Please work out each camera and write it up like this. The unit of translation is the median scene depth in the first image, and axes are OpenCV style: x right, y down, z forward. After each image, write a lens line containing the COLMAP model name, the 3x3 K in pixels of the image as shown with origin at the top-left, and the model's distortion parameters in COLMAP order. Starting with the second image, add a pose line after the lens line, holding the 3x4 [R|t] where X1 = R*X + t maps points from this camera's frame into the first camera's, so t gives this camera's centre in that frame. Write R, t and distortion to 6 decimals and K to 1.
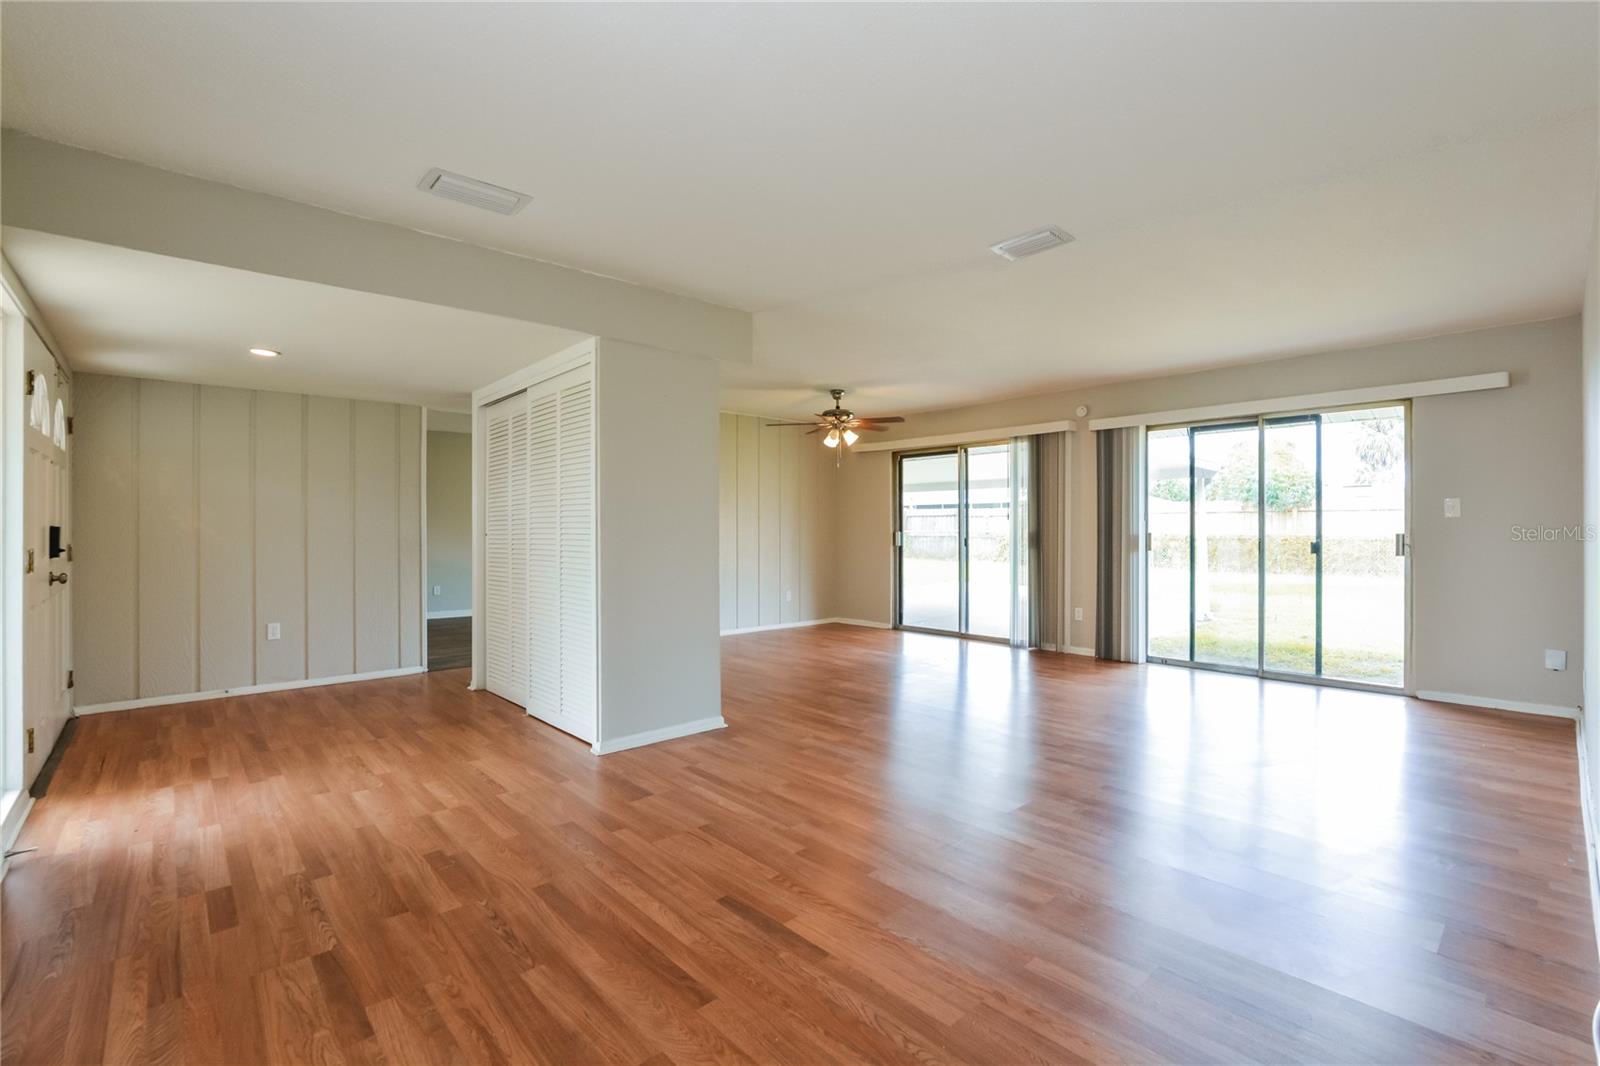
lens RADIAL K [[717.9, 0, 804.9], [0, 717.9, 533.8], [0, 0, 1]] dist [-0.042685, 0.013336]
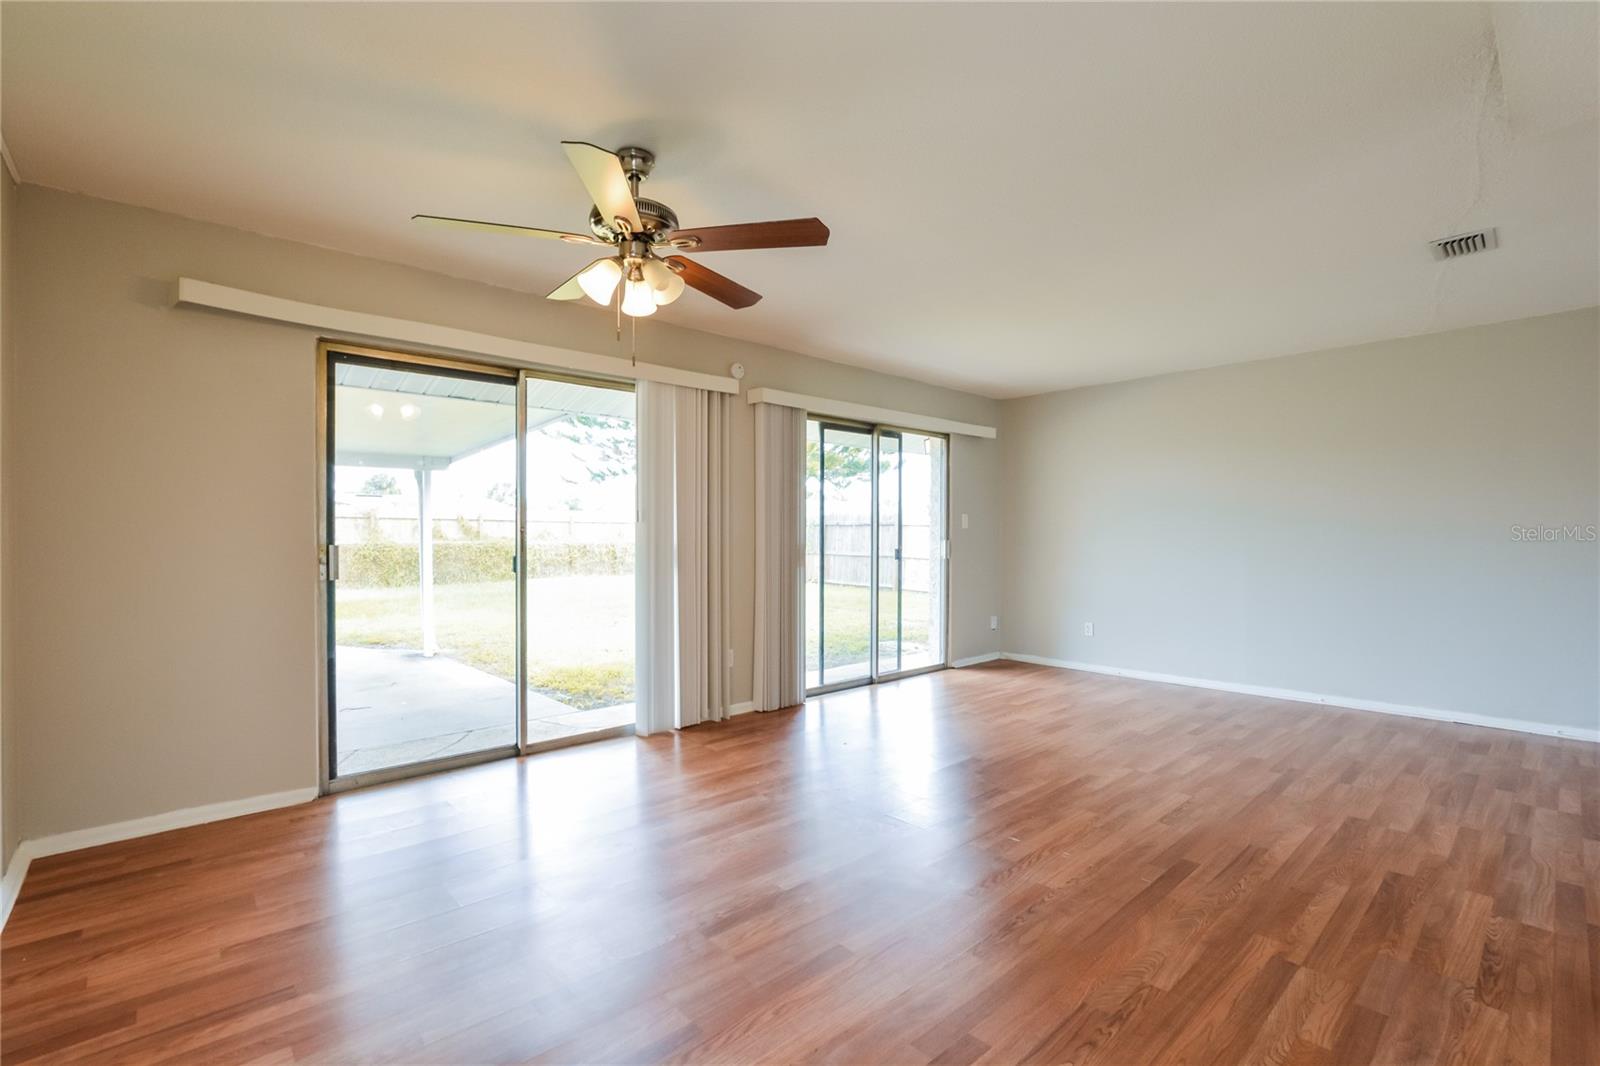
lens RADIAL K [[717.9, 0, 804.9], [0, 717.9, 533.8], [0, 0, 1]] dist [-0.042685, 0.013336]
pose [[-0.005543, 0.002746, 0.999981, -0.389196], [0.003851, 0.999989, -0.002725, -0.007803], [-0.999977, 0.003836, -0.005554, 1.154432]]
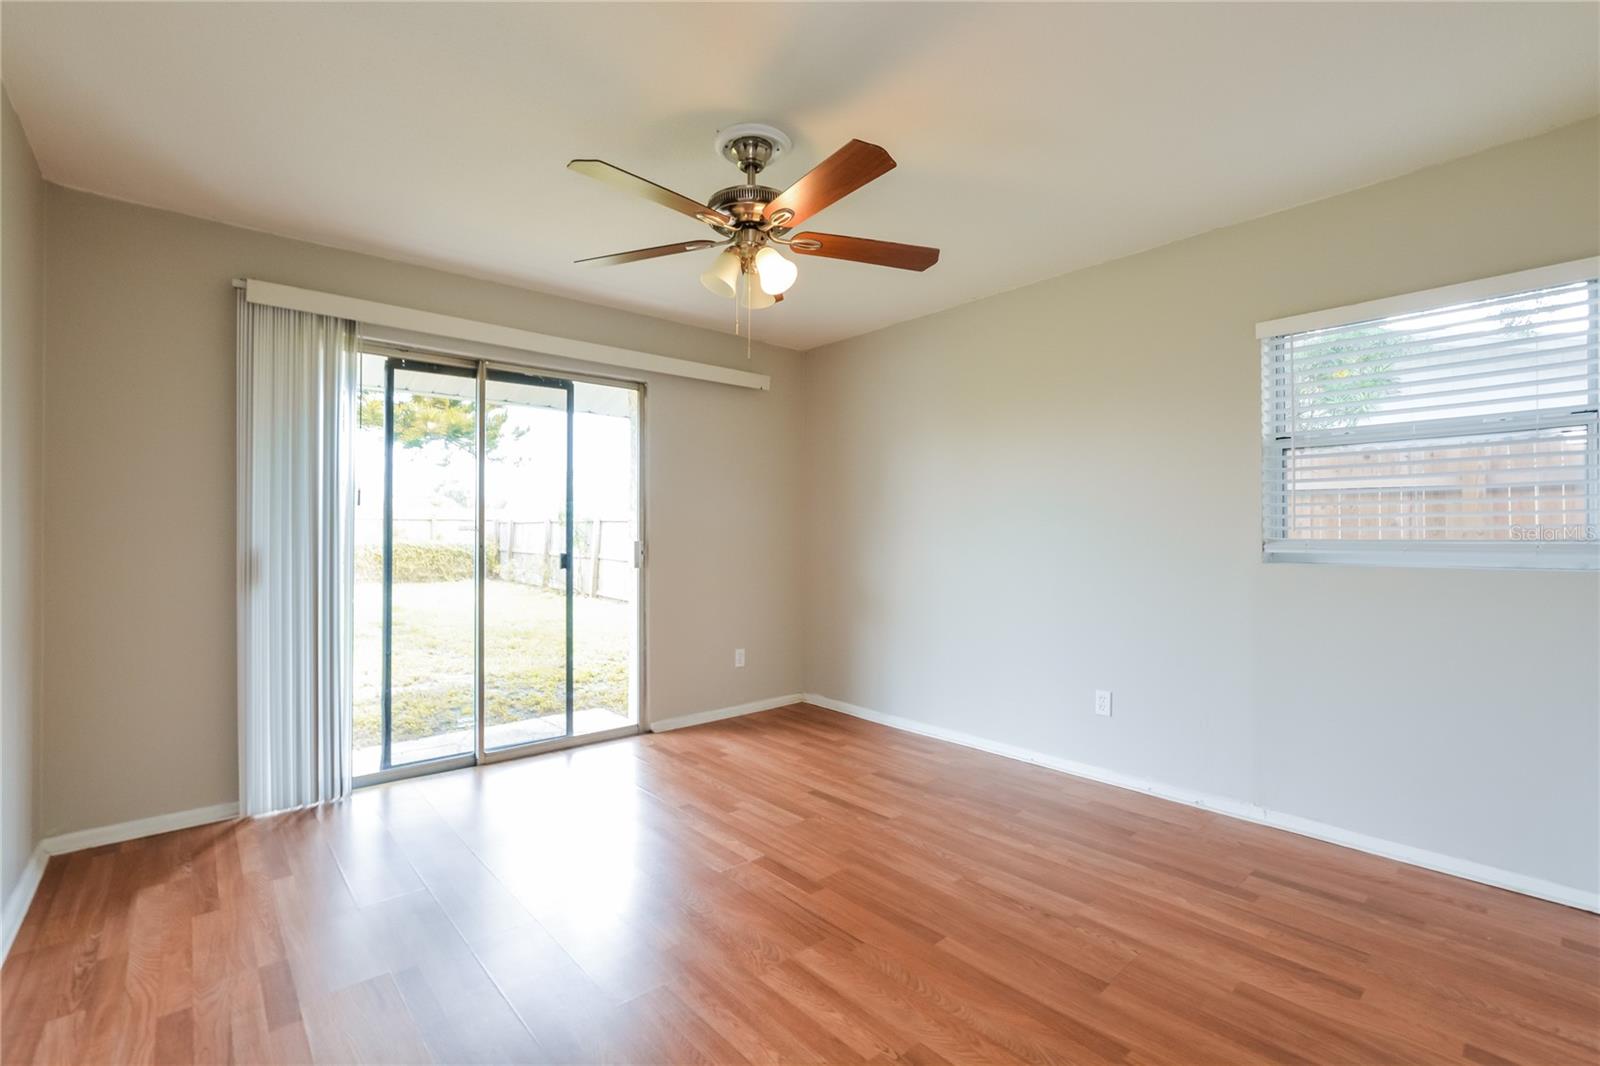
lens RADIAL K [[717.1, 0, 800.0], [0, 717.1, 533.0], [0, 0, 1]] dist [-0.015955, 0.000464]
pose [[0.027989, 0.000697, 0.999608, -0.012829], [0.007324, 0.999973, -0.000902, -0.006535], [-0.999581, 0.007346, 0.027983, 0.736480]]
